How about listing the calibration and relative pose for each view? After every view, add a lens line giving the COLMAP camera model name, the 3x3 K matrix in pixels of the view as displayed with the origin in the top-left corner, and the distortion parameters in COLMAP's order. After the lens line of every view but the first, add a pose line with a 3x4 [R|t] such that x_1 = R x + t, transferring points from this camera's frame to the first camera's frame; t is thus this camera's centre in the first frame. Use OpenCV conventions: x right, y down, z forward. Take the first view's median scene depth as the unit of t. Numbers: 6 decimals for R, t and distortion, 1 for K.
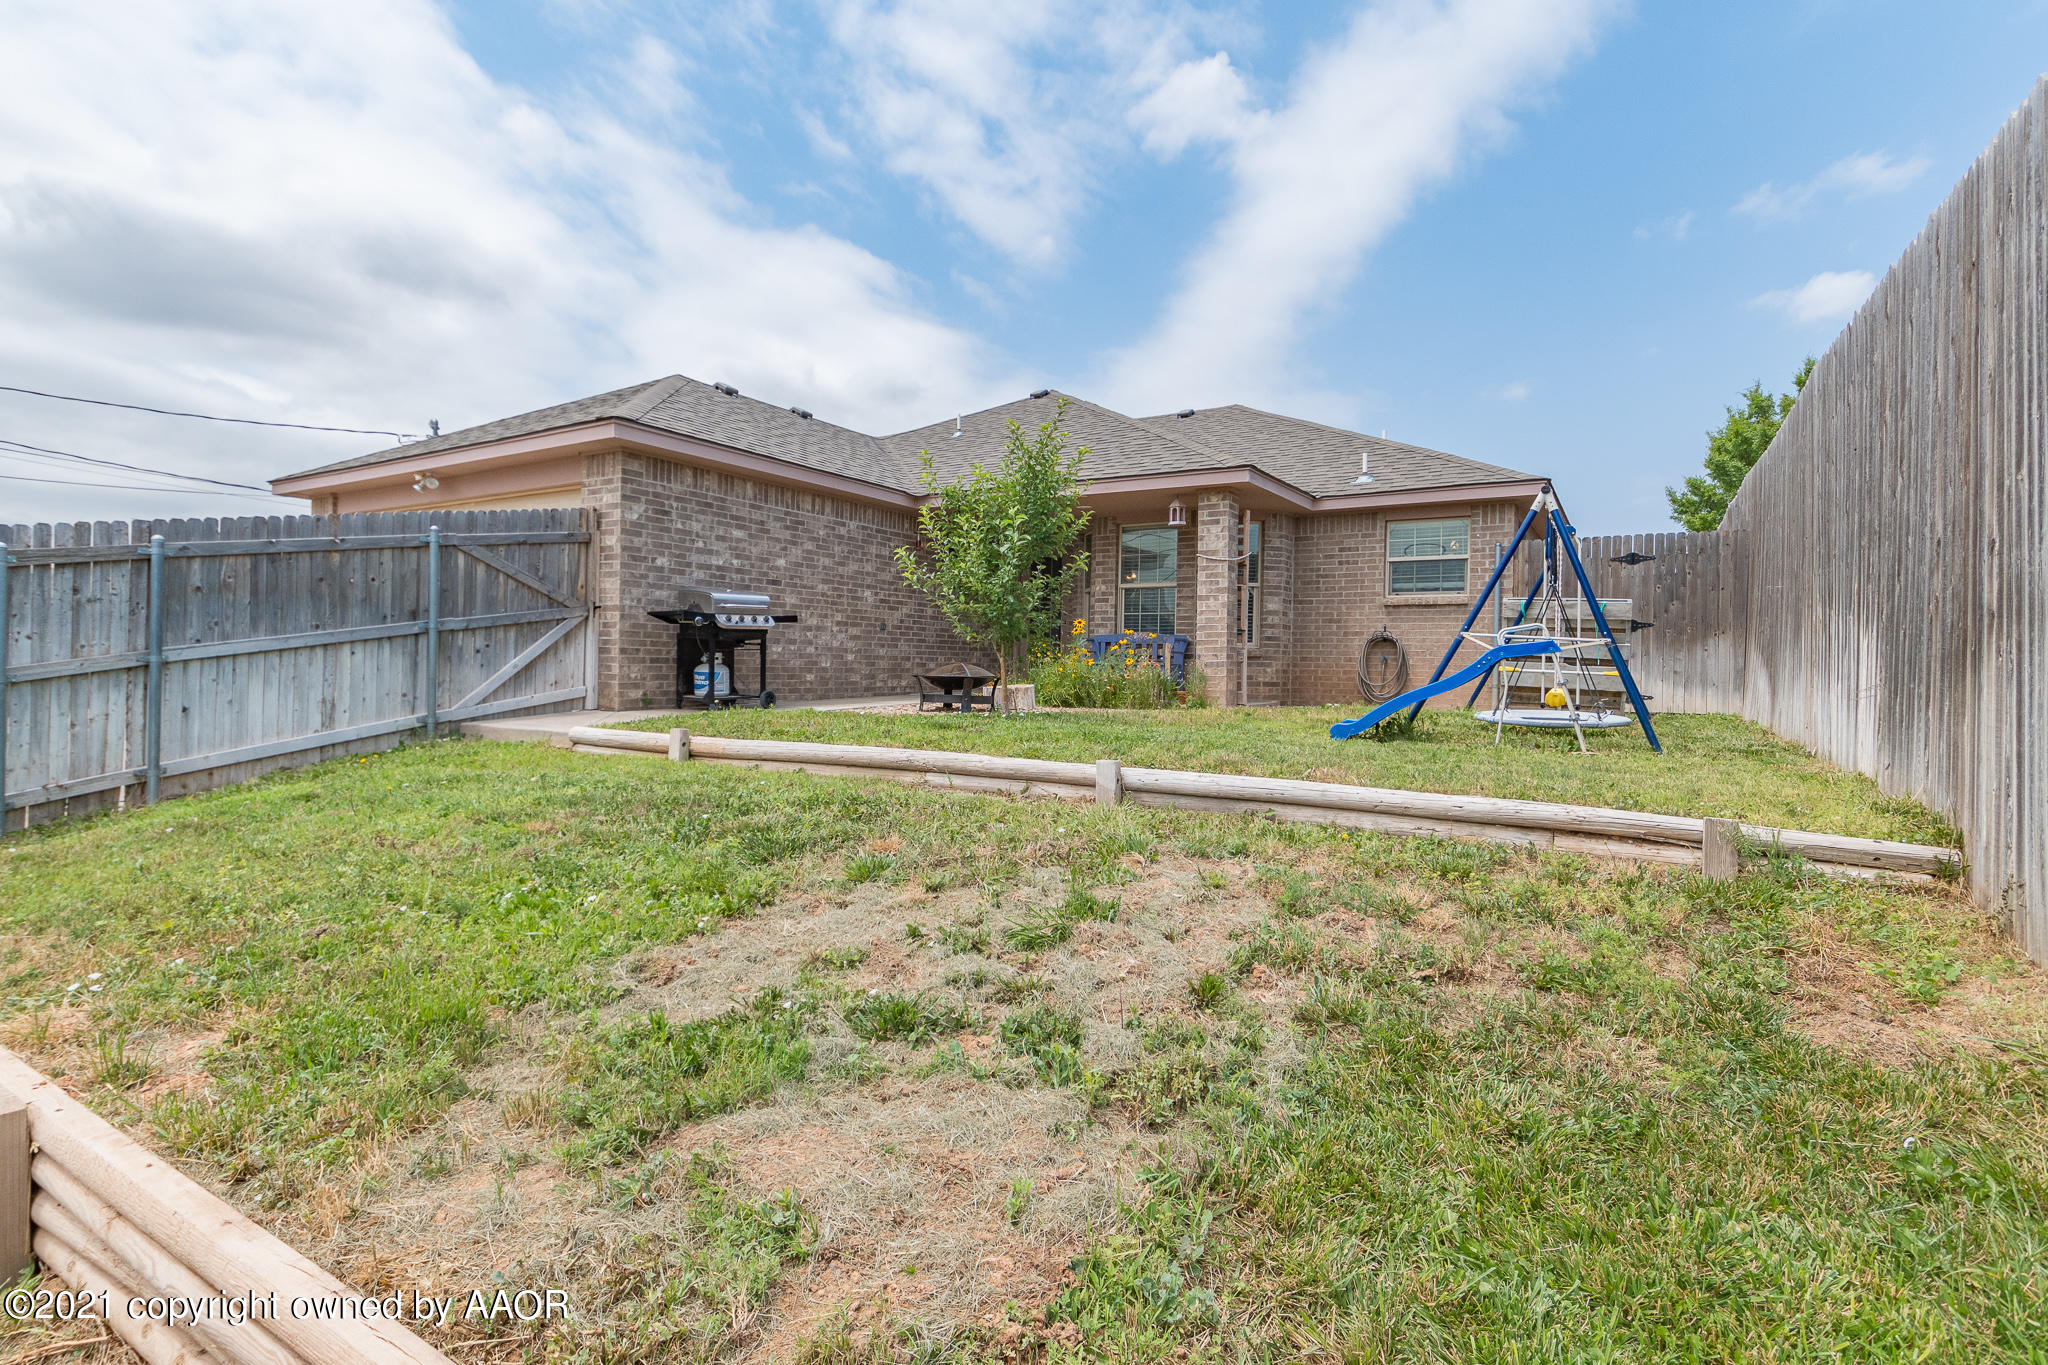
lens RADIAL K [[967.0, 0, 1083.2], [0, 967.0, 675.4], [0, 0, 1]] dist [-0.000769, -0.000487]
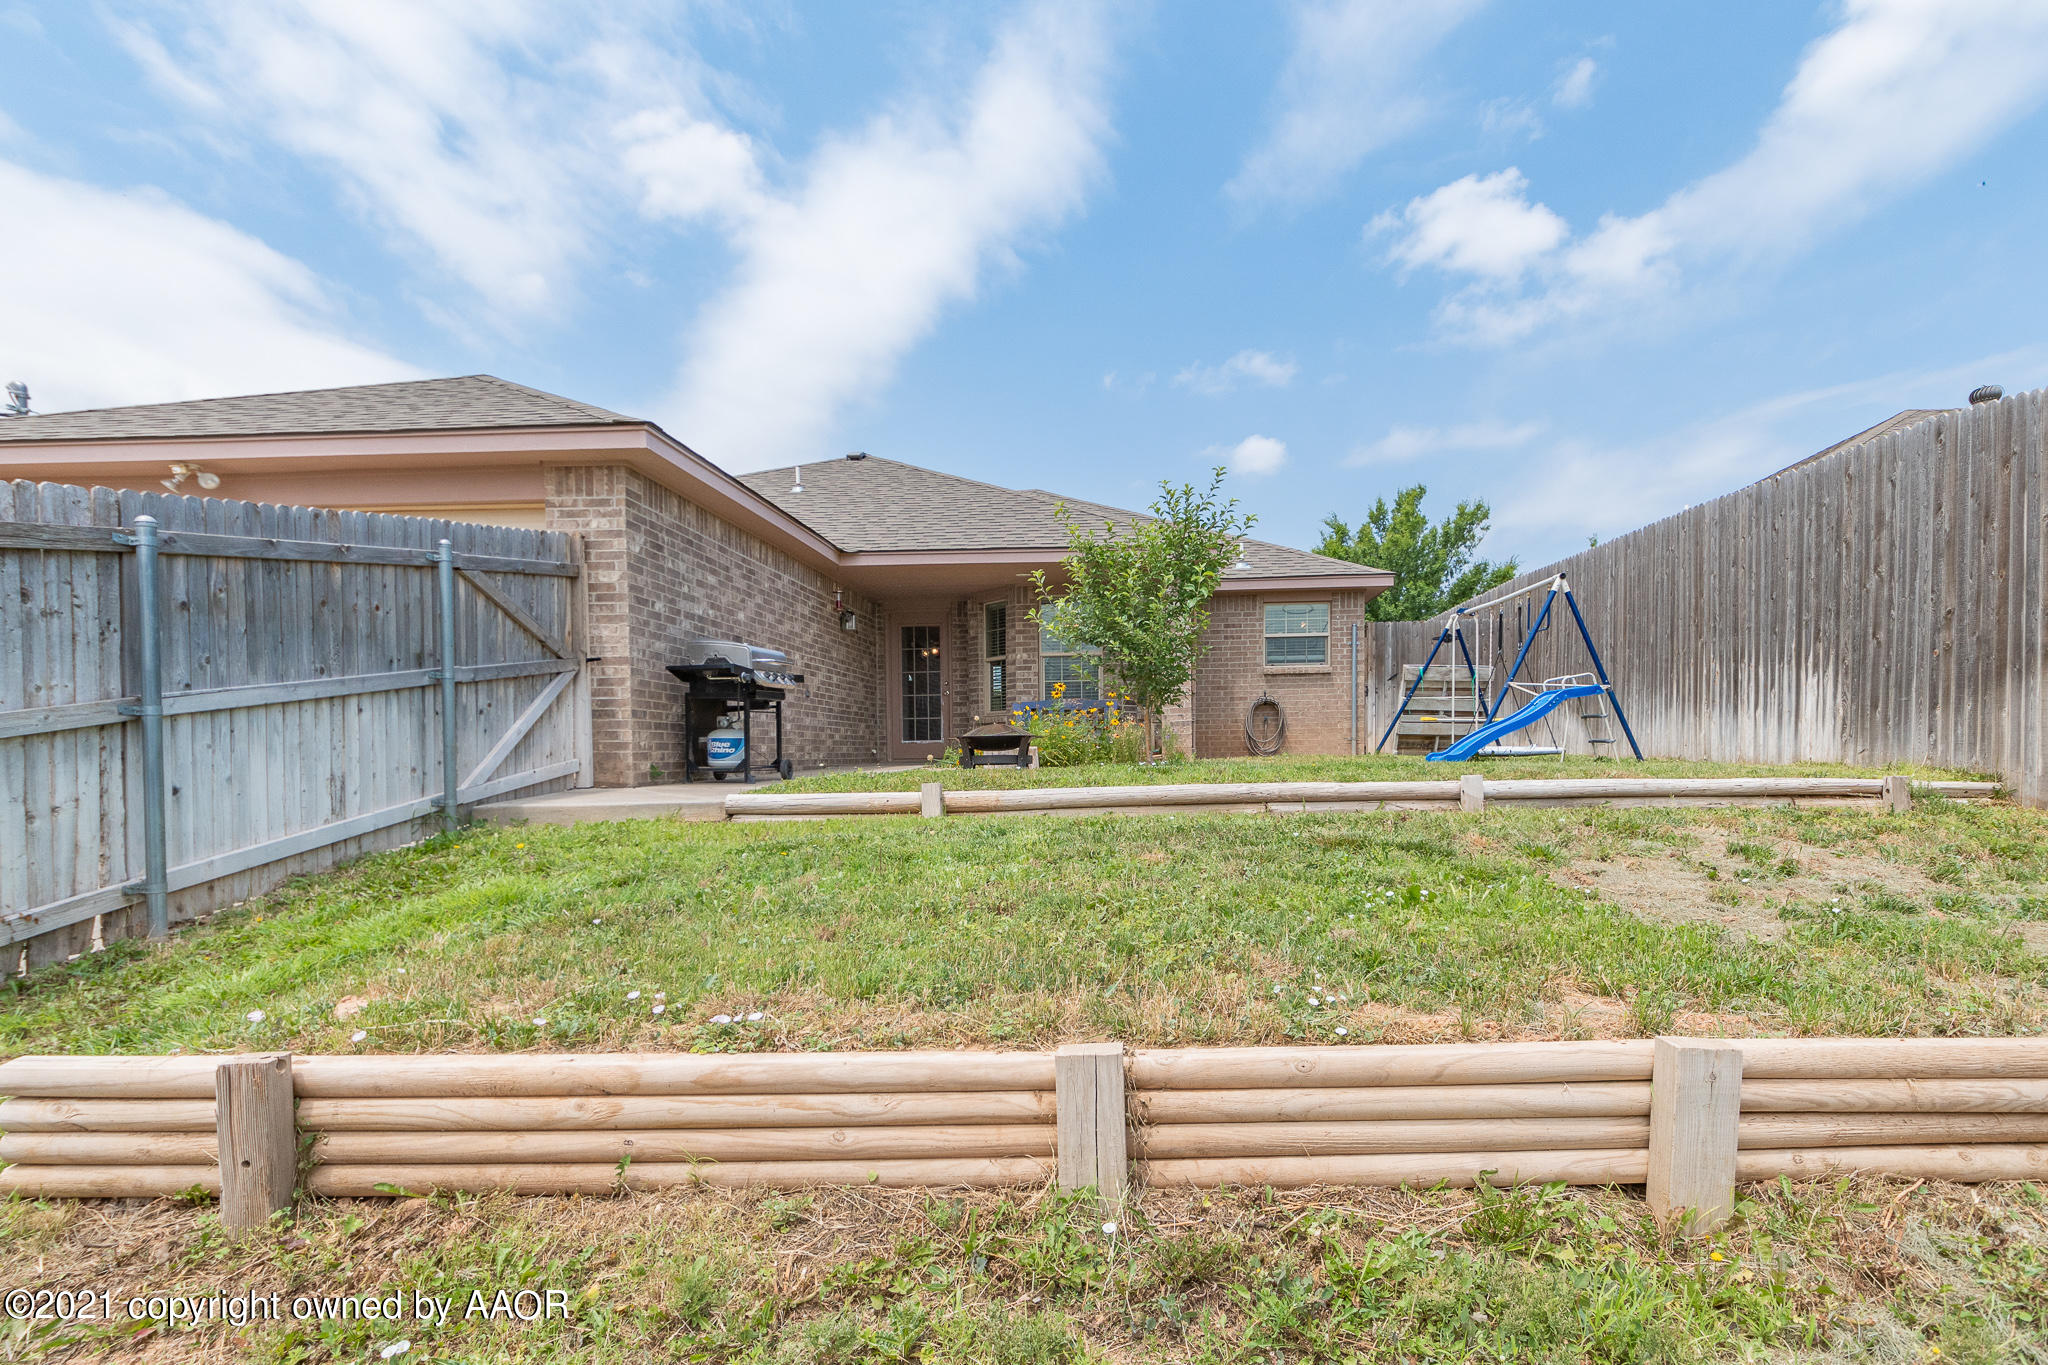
lens RADIAL K [[932.0, 0, 1163.4], [0, 932.0, 780.0], [0, 0, 1]] dist [-0.000836, -0.000178]
pose [[0.871504, -0.046928, 0.488138, -0.464082], [0.037923, 0.998879, 0.028322, 0.024943], [-0.488920, -0.006171, 0.872307, 0.093089]]
